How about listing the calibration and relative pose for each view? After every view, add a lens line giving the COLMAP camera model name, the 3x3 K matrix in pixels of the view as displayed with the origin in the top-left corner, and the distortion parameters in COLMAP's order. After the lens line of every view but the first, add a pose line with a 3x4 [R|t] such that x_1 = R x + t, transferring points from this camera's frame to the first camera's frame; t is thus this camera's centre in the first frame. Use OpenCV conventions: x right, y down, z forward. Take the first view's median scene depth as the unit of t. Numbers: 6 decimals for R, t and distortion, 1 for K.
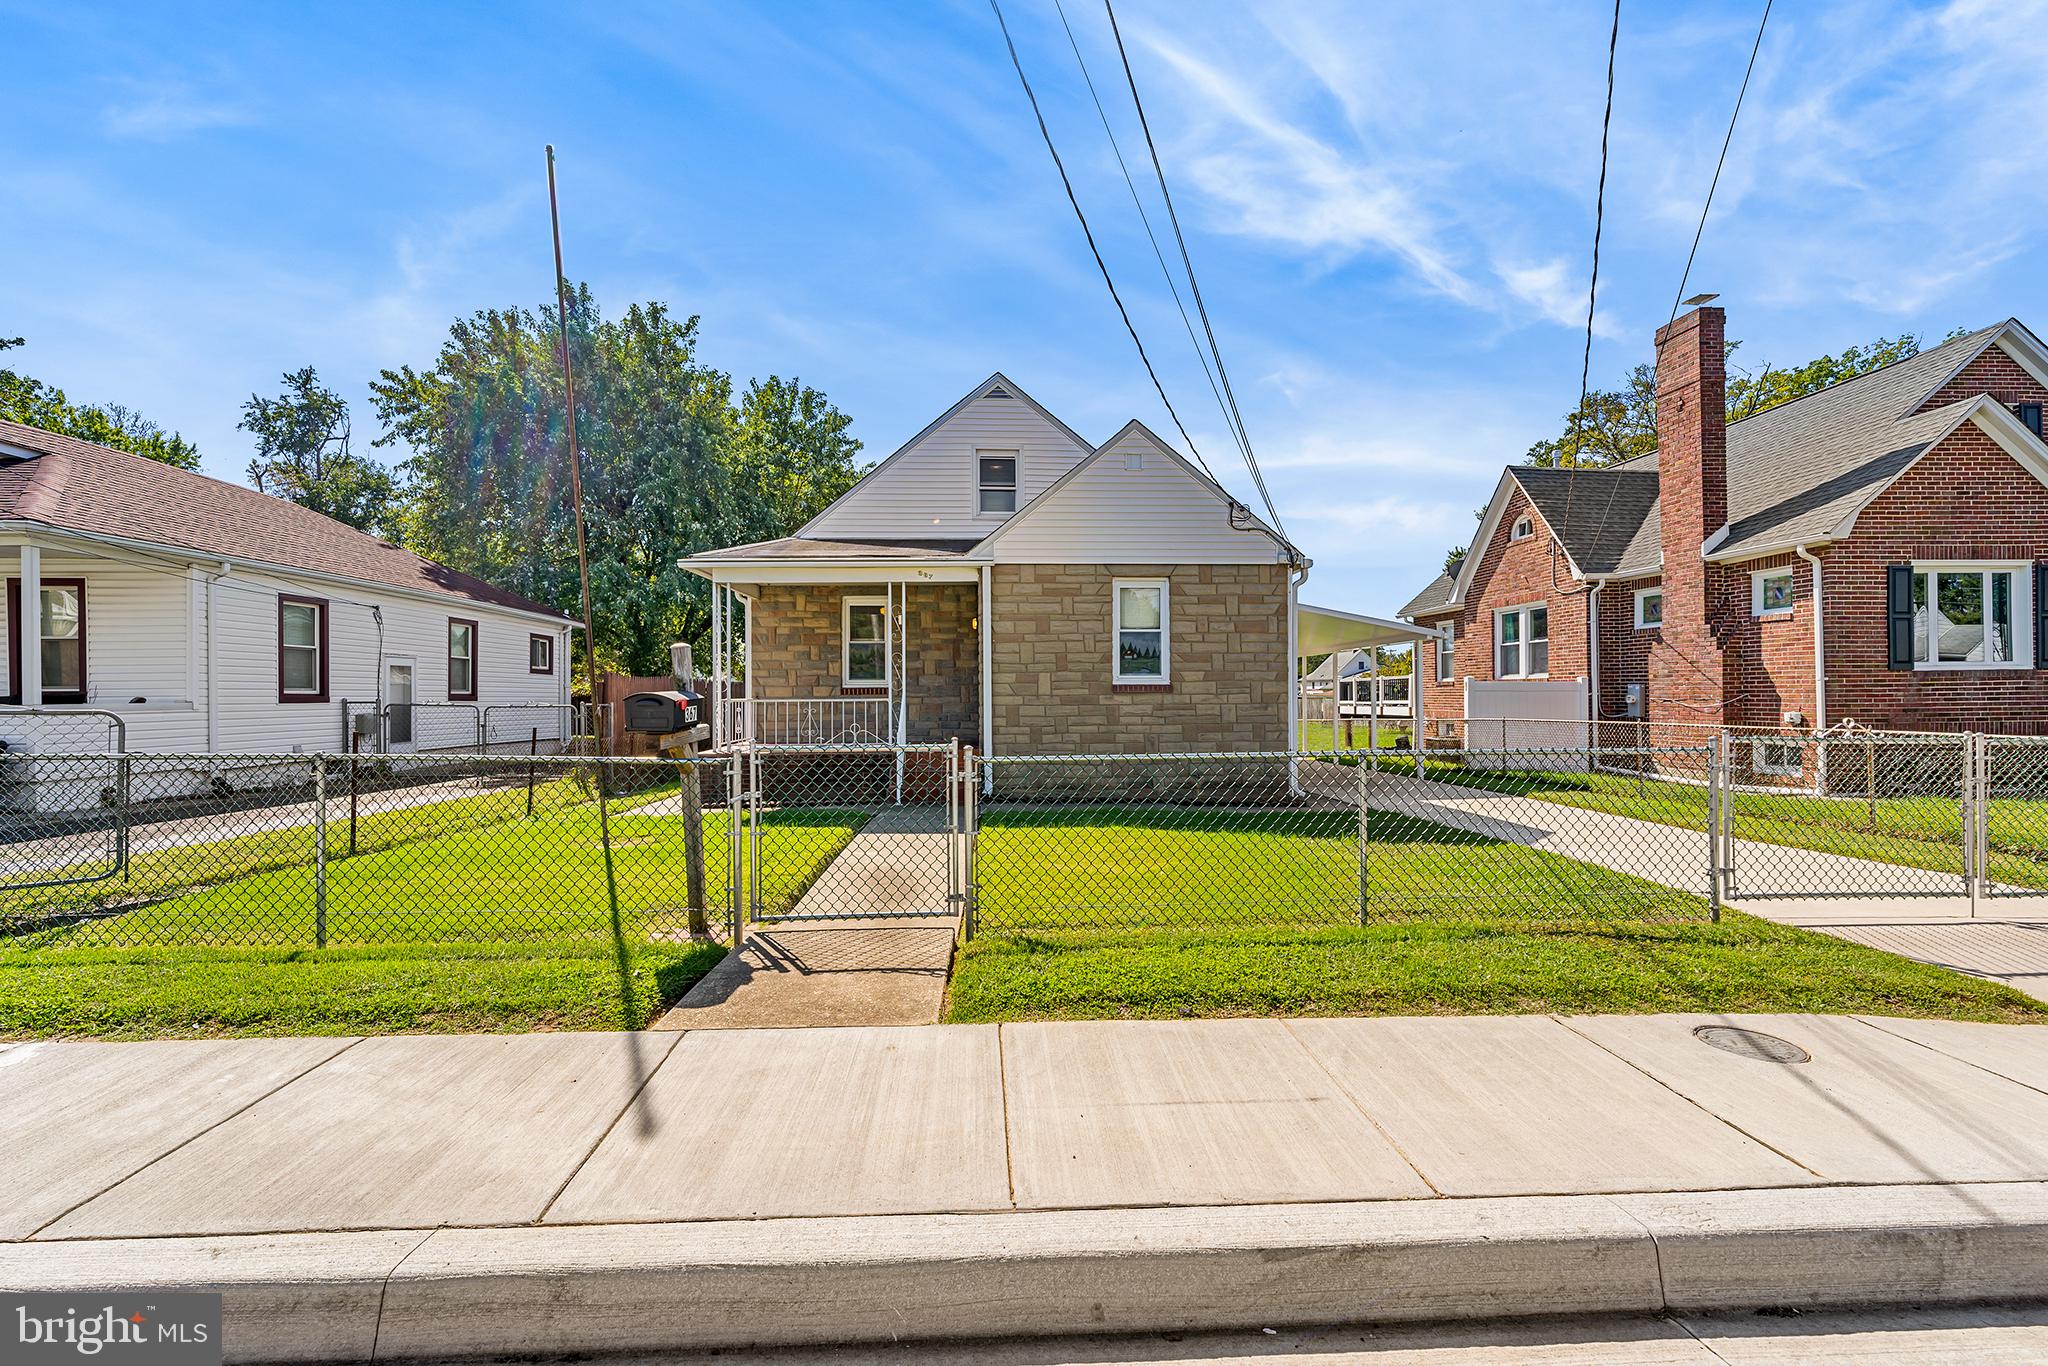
lens RADIAL K [[837.6, 0, 1019.5], [0, 837.6, 694.0], [0, 0, 1]] dist [-0.000107, -0.000156]
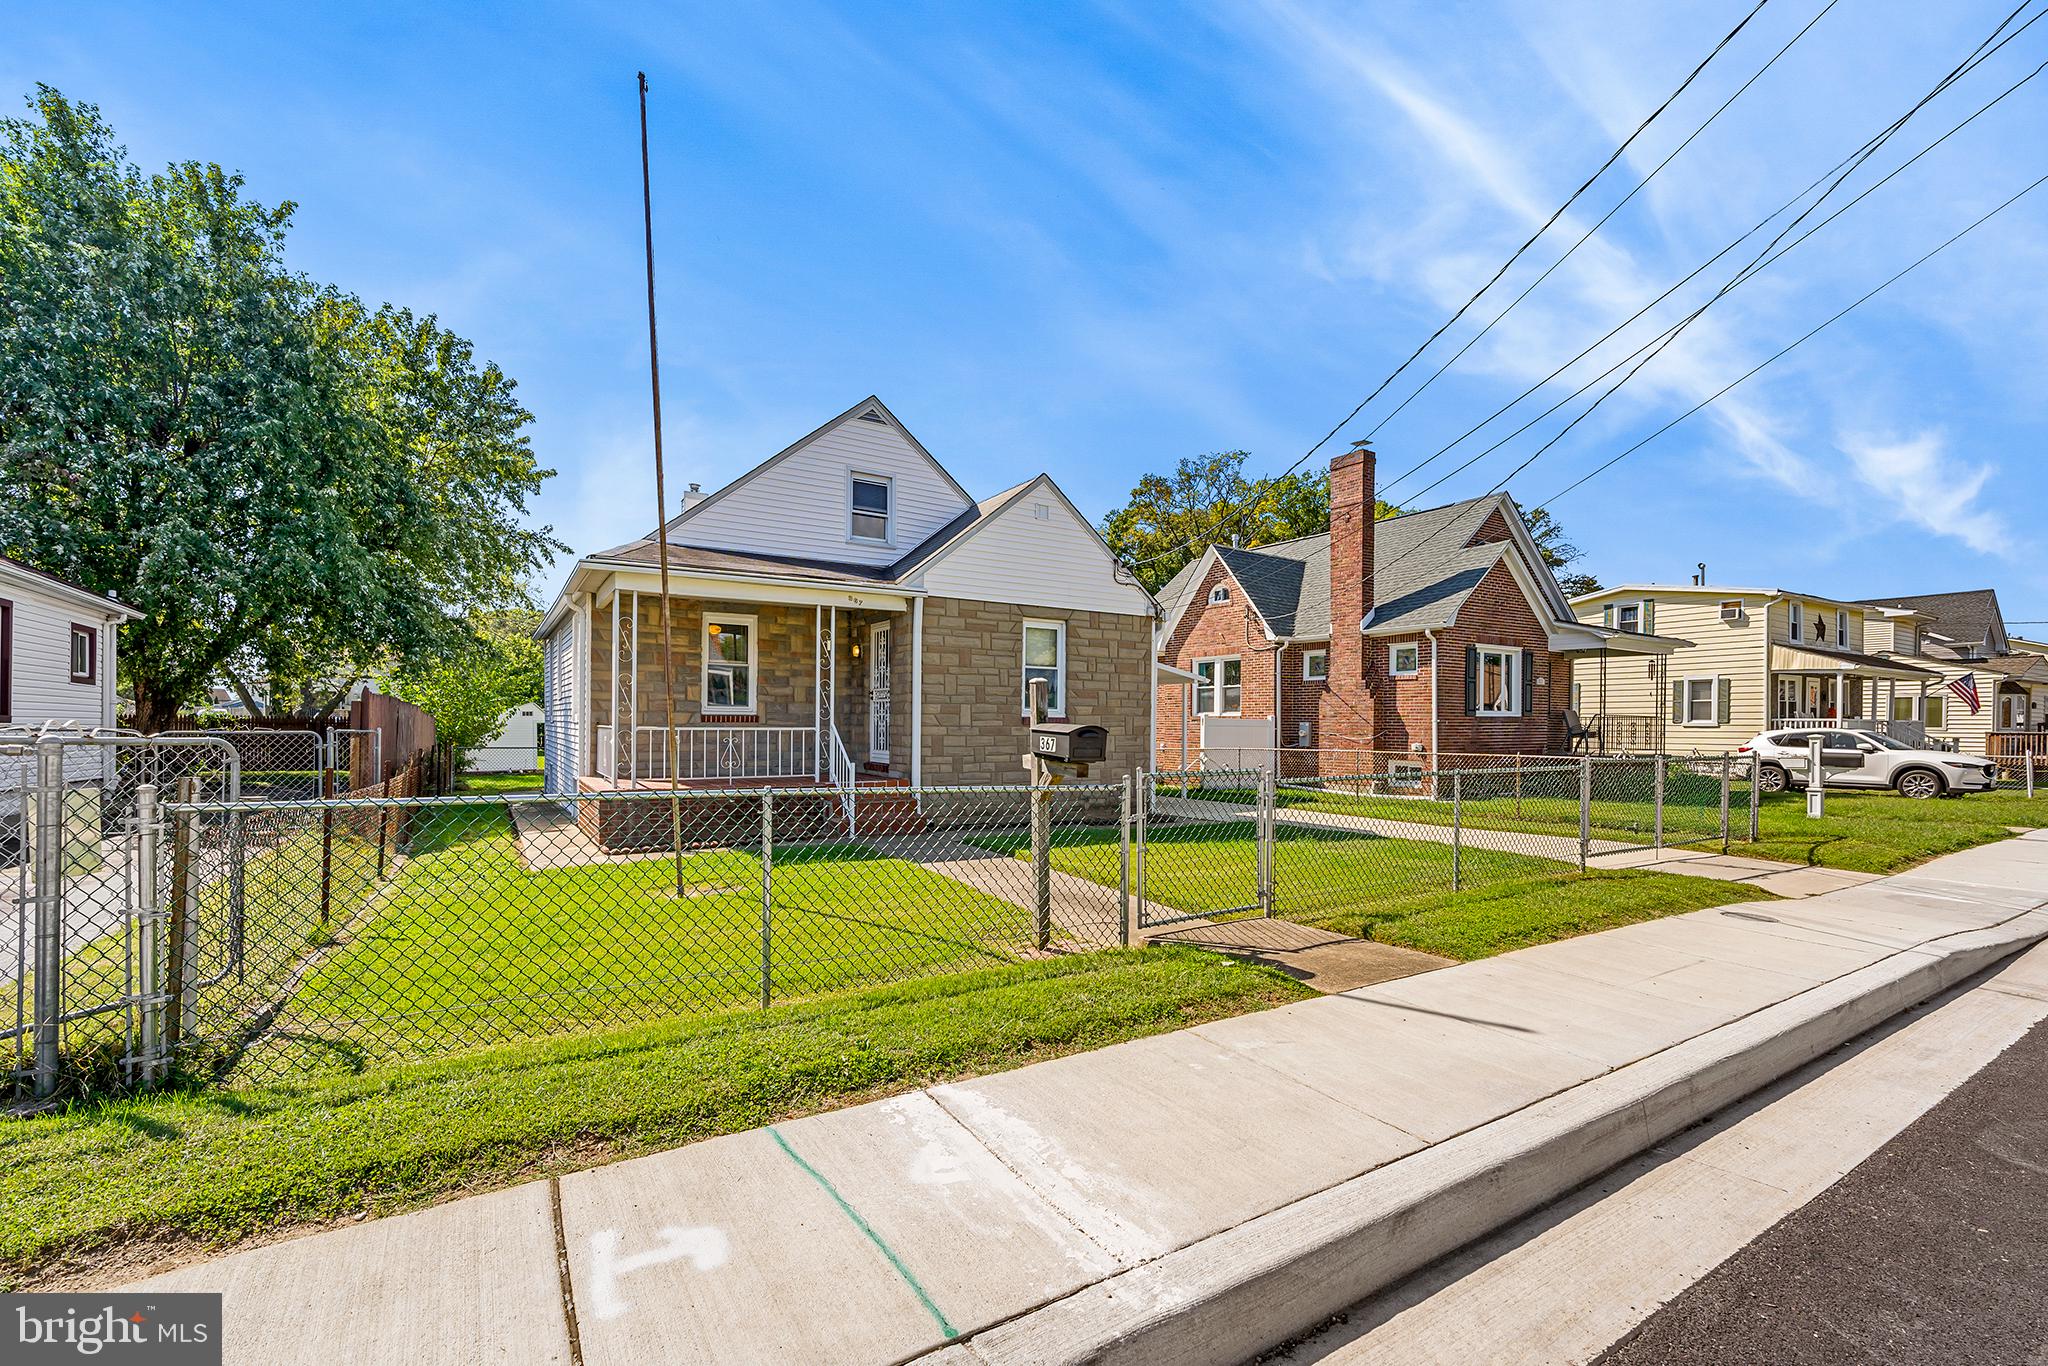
lens RADIAL K [[872.8, 0, 1029.1], [0, 872.8, 727.4], [0, 0, 1]] dist [-0.000257, -0.000422]
pose [[0.869259, 0.010540, 0.494244, -0.398227], [-0.012929, 0.999915, 0.001414, 0.000548], [-0.494187, -0.007619, 0.869322, 0.021122]]
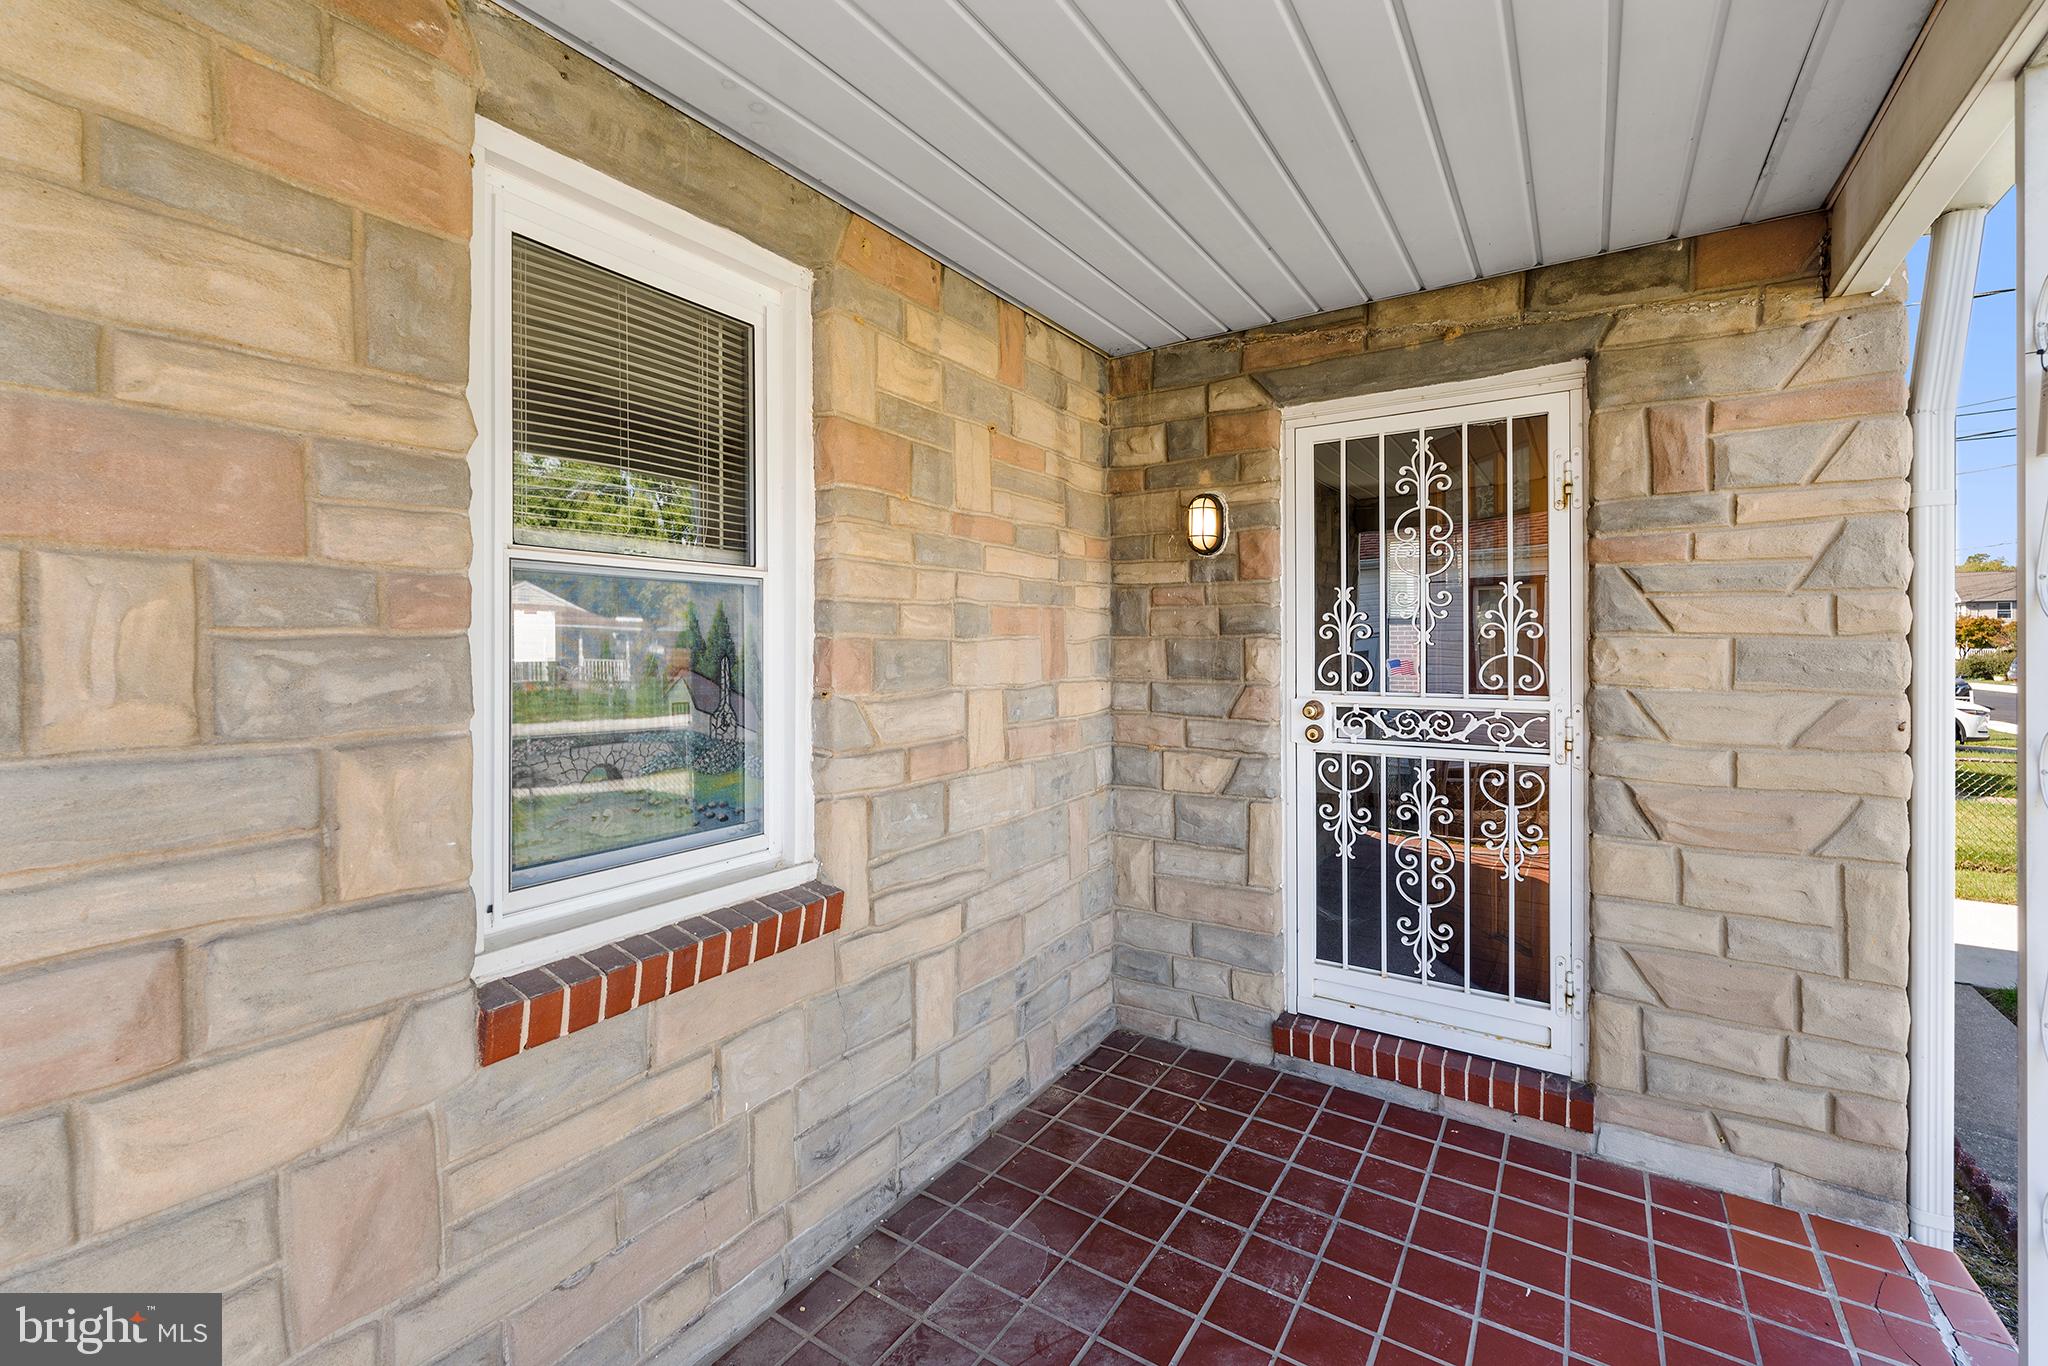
lens RADIAL K [[865.3, 0, 1009.8], [0, 865.3, 668.0], [0, 0, 1]] dist [-0.000376, -0.000270]
pose [[0.590242, -0.019012, 0.807002, -0.280892], [-0.002373, 0.999677, 0.025286, -0.054354], [-0.807223, -0.016840, 0.590007, 0.954010]]
